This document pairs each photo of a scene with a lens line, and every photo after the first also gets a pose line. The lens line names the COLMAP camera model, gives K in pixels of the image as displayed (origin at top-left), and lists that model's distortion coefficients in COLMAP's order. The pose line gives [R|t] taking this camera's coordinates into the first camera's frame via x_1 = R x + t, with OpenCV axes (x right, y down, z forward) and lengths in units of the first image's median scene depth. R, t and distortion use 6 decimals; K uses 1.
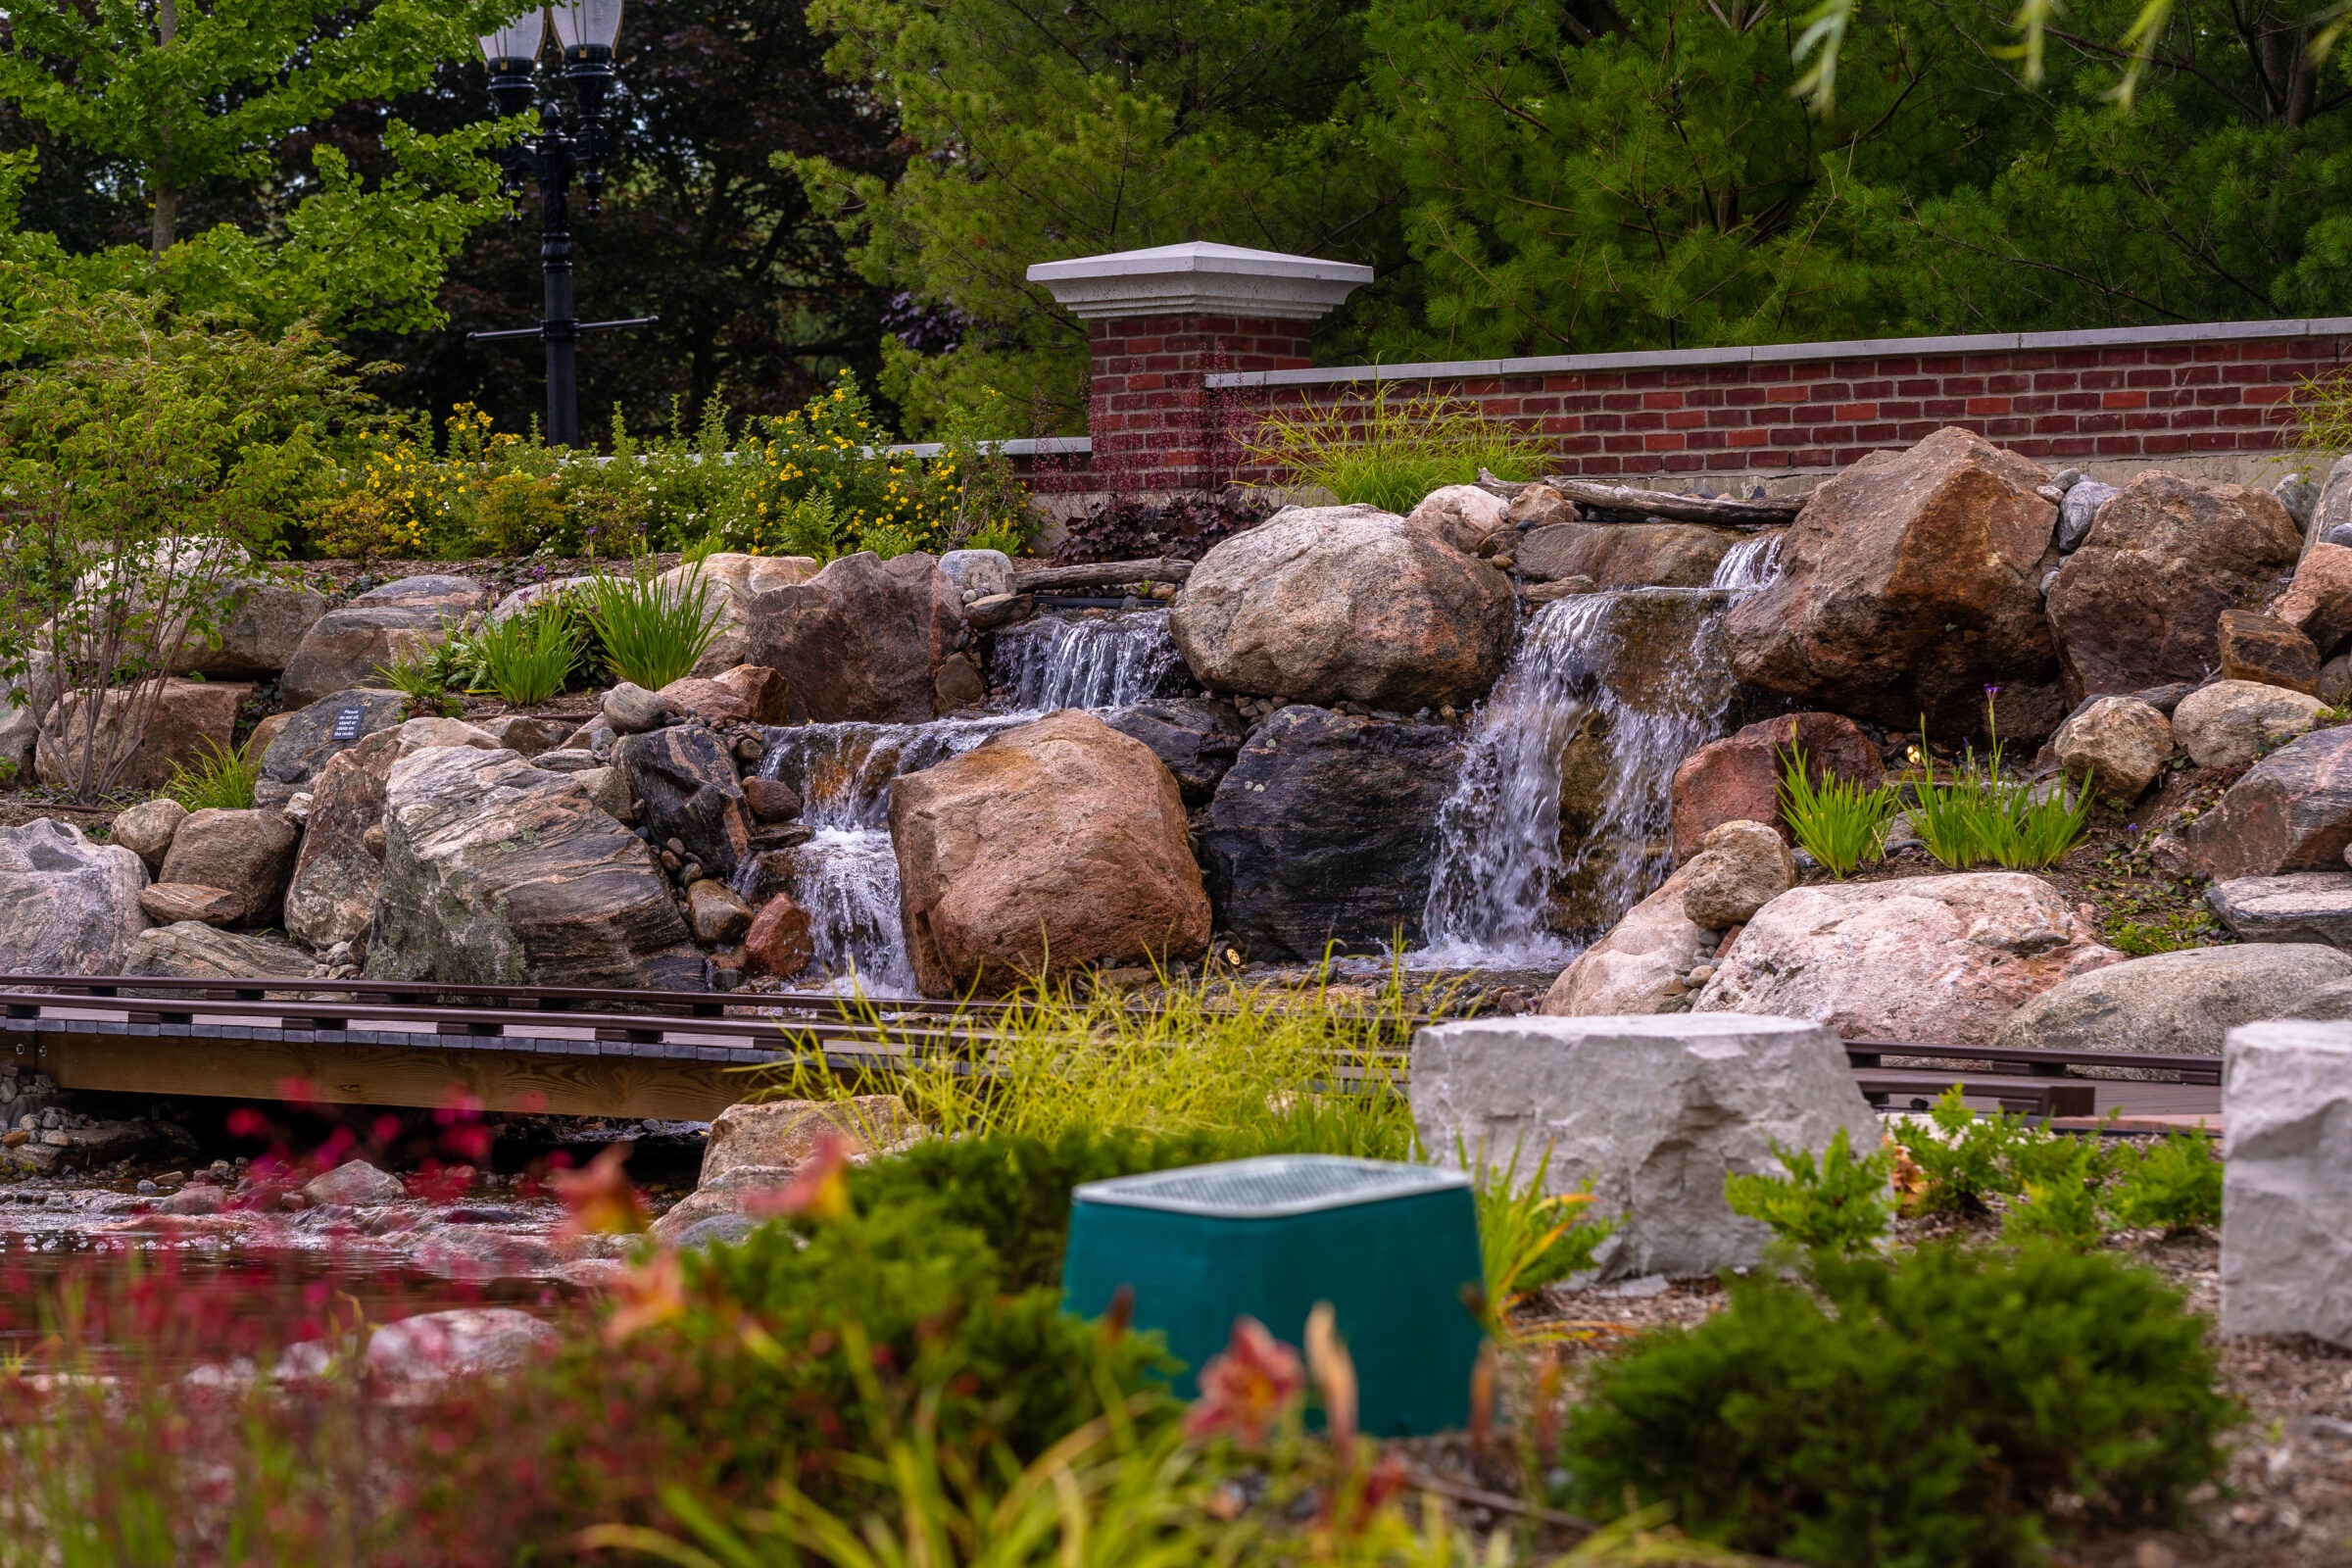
lens RADIAL K [[7642.7, 0, 1175.9], [0, 7642.7, 785.0], [0, 0, 1]] dist [0.001118, 0.000000]
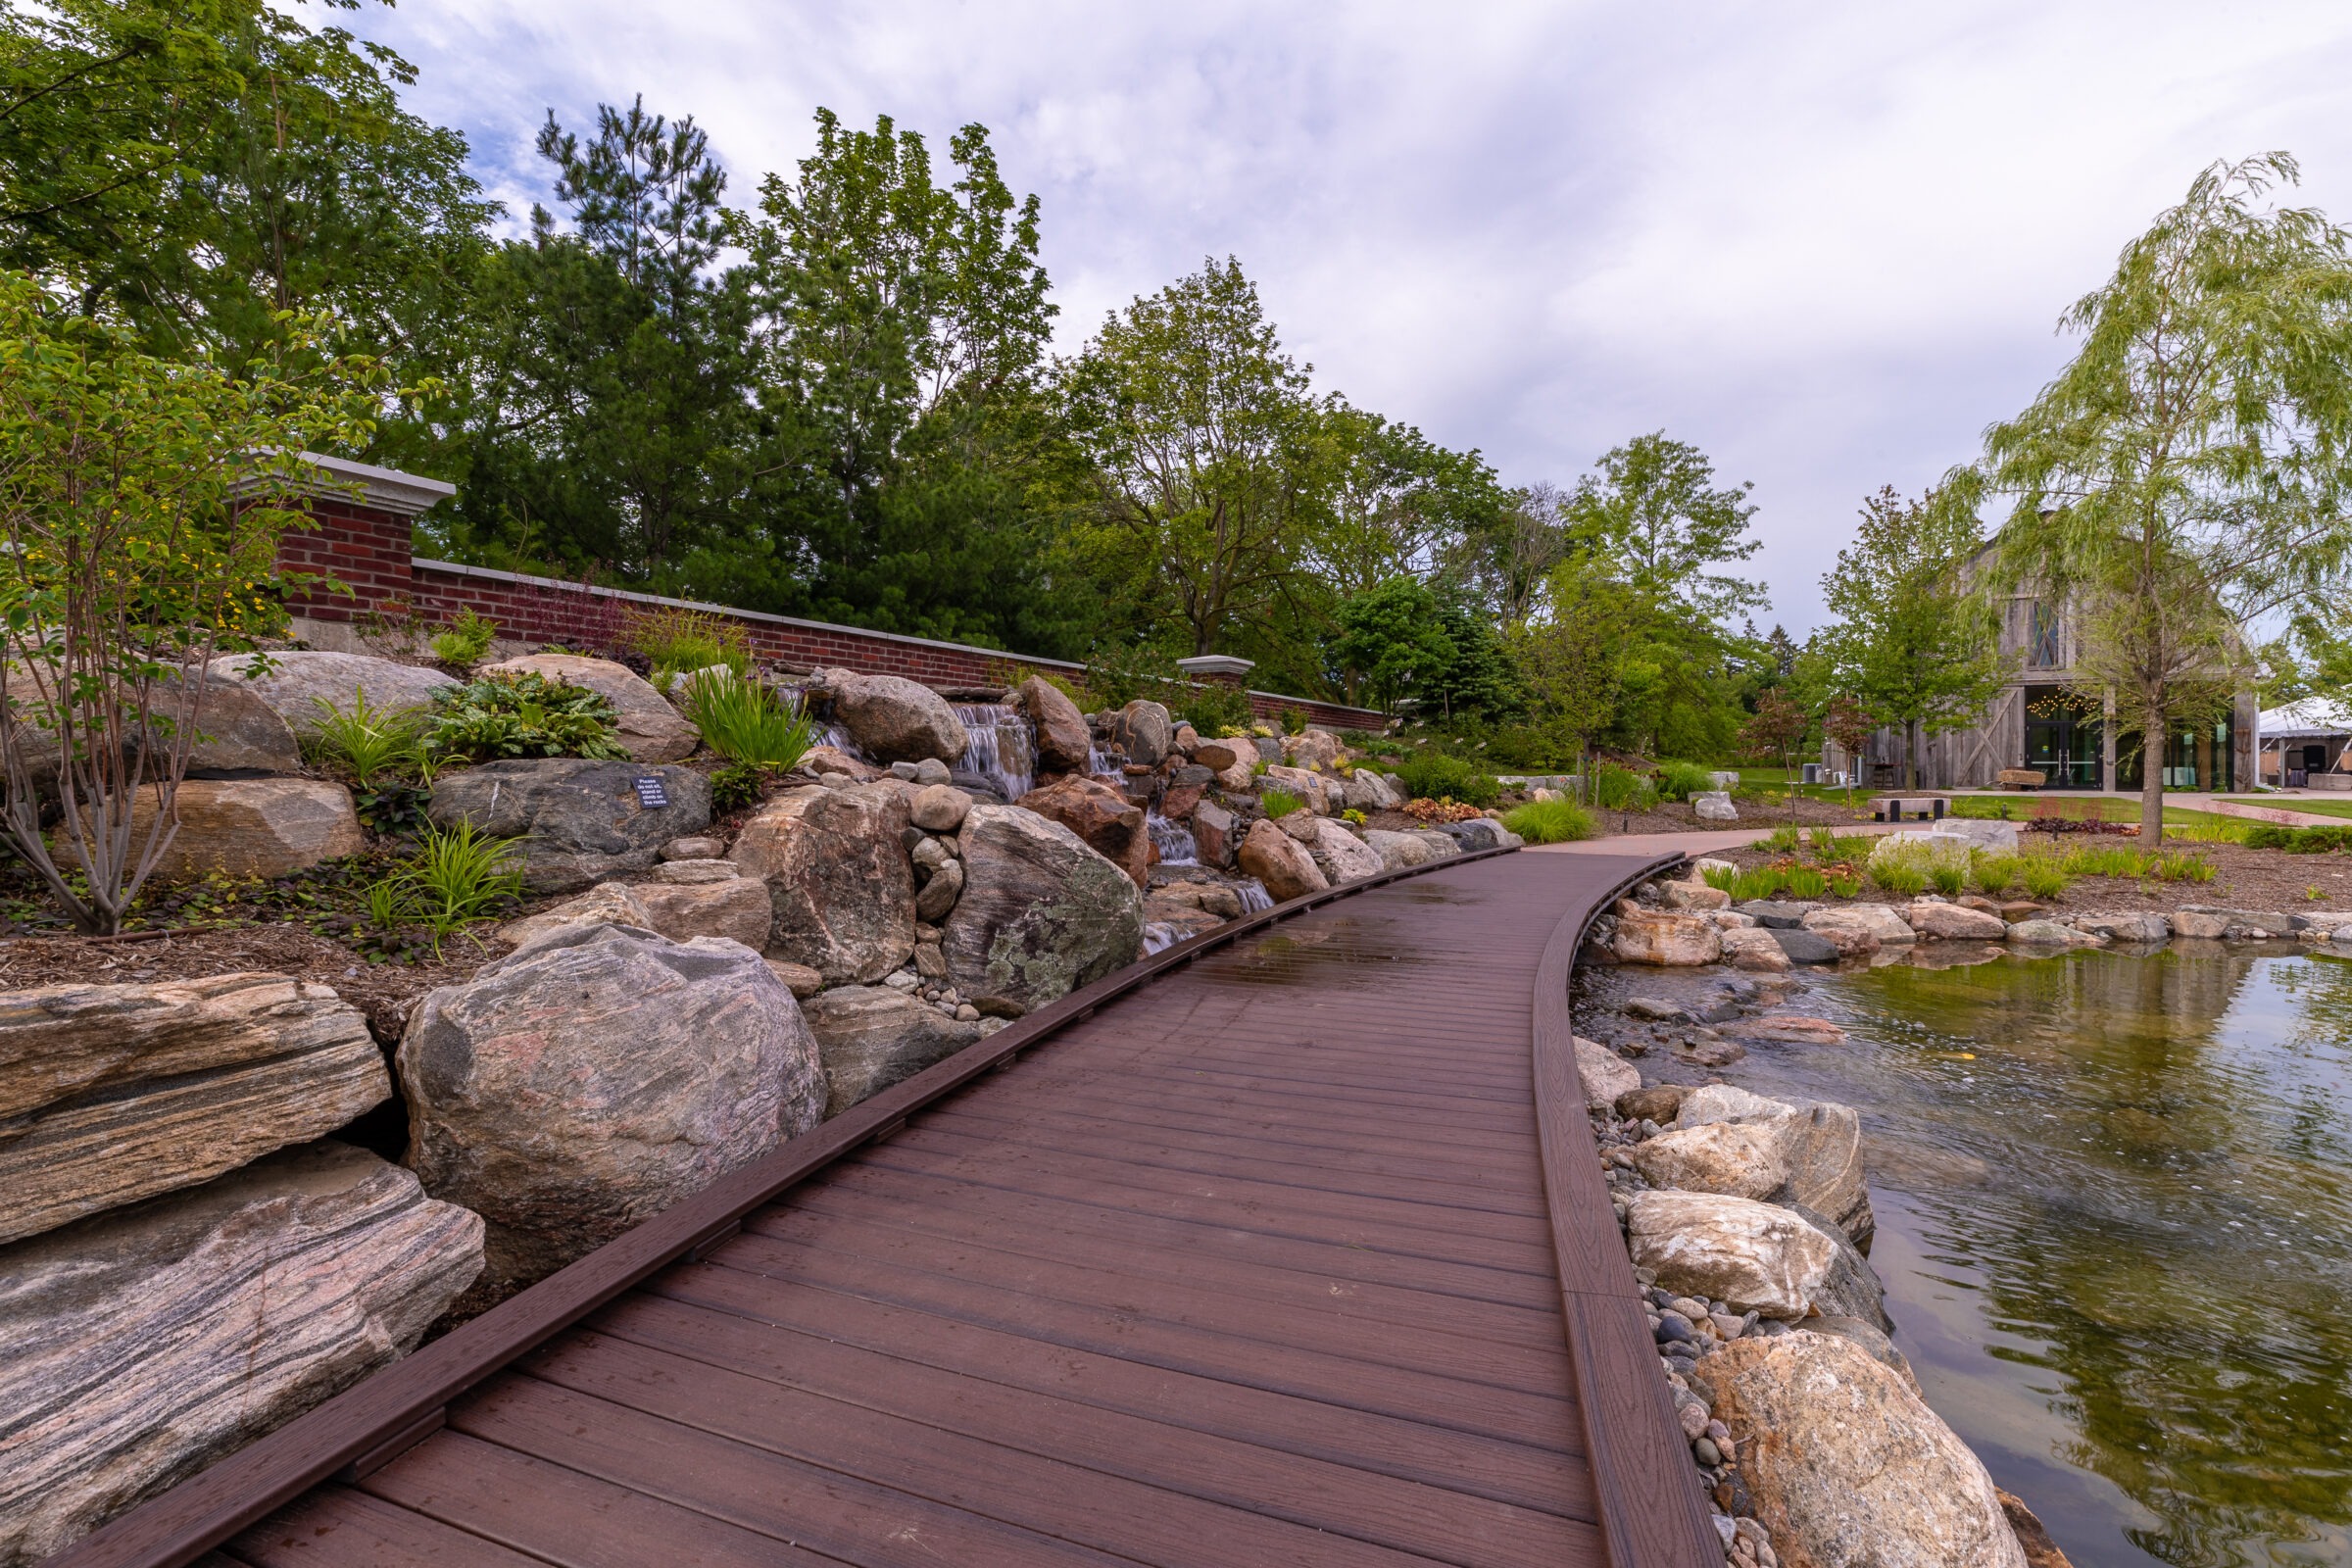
lens RADIAL K [[1058.8, 0, 1187.4], [0, 1058.8, 781.8], [0, 0, 1]] dist [0.006538, -0.000953]
pose [[-0.340863, -0.017170, 0.939956, -0.286508], [0.001922, 0.999818, 0.018961, -0.012875], [-0.940111, 0.008270, -0.340768, 1.036958]]
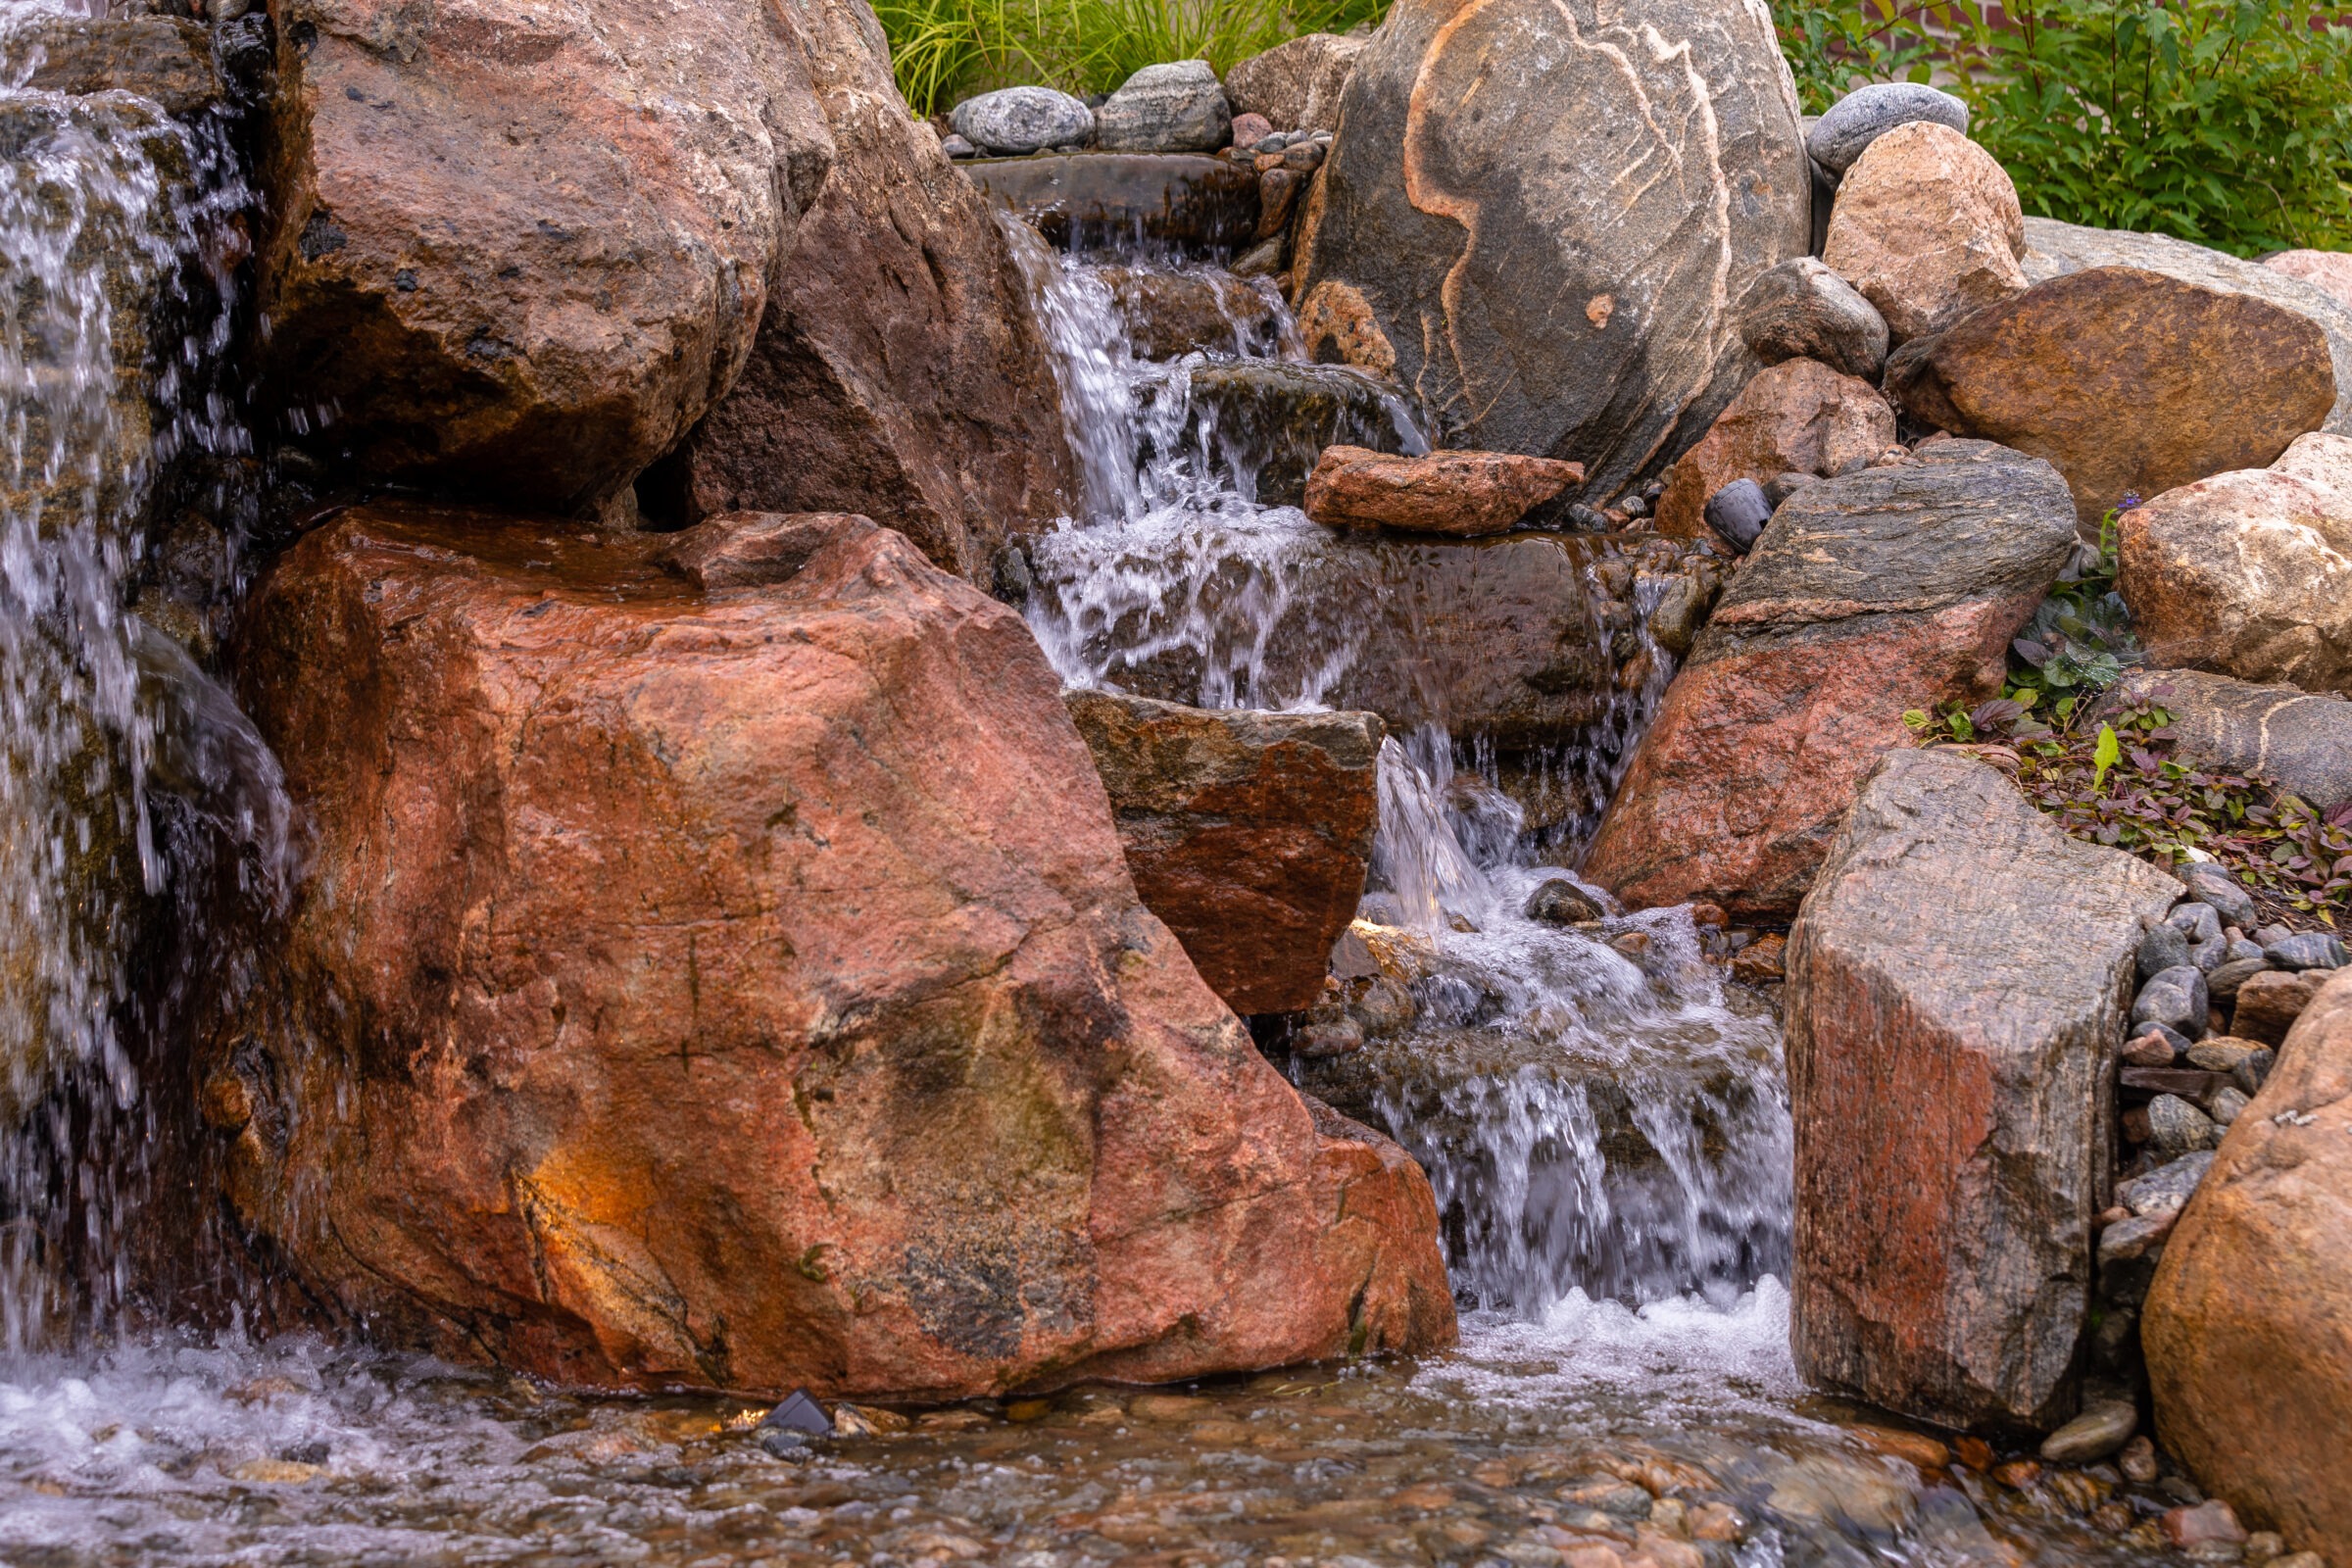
lens RADIAL K [[4833.0, 0, 1172.2], [0, 4833.0, 786.8], [0, 0, 1]] dist [0.125324, 0.000000]
pose [[-0.049735, -0.049667, 0.997527, -0.110685], [0.016148, 0.998592, 0.050525, -0.007502], [-0.998632, 0.018621, -0.048863, 0.935118]]
